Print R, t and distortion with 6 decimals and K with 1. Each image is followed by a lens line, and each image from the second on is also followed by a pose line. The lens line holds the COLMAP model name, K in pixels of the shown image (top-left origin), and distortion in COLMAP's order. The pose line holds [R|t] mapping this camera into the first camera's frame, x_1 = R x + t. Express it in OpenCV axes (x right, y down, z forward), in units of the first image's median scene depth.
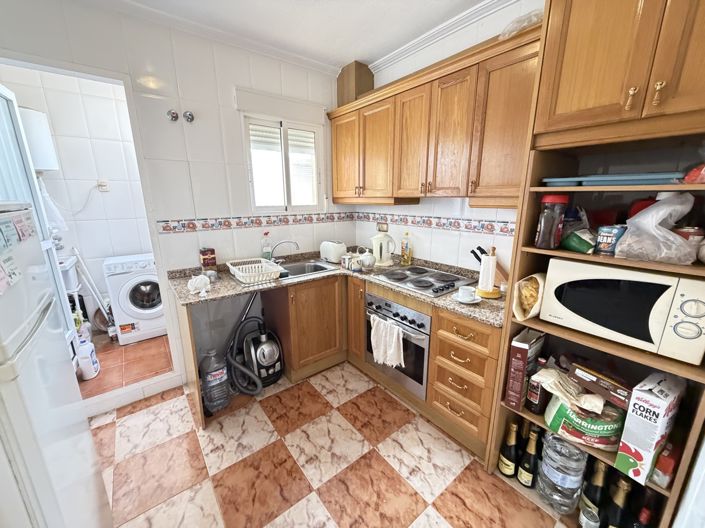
lens RADIAL K [[280.9, 0, 351.8], [0, 280.9, 261.8], [0, 0, 1]] dist [0.001975, -0.000352]
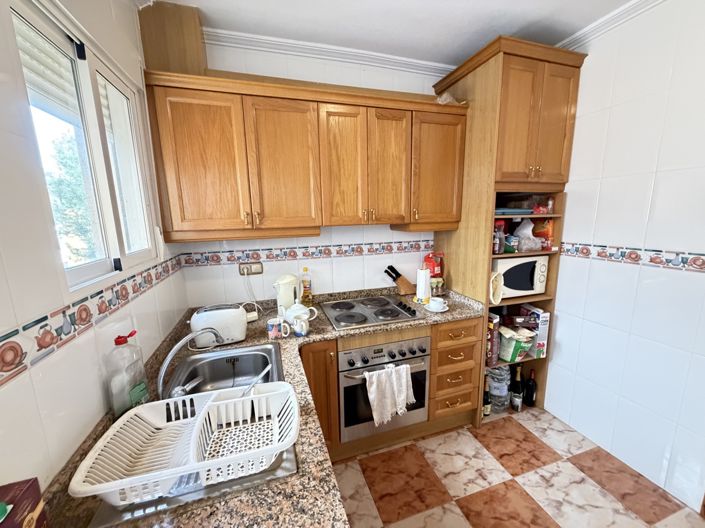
lens RADIAL K [[280.9, 0, 352.0], [0, 280.9, 264.2], [0, 0, 1]] dist [0.001975, -0.000352]
pose [[0.349724, -0.165895, 0.922048, -0.692936], [0.232023, 0.968873, 0.086316, -0.207718], [-0.907666, 0.183750, 0.377330, 0.768517]]
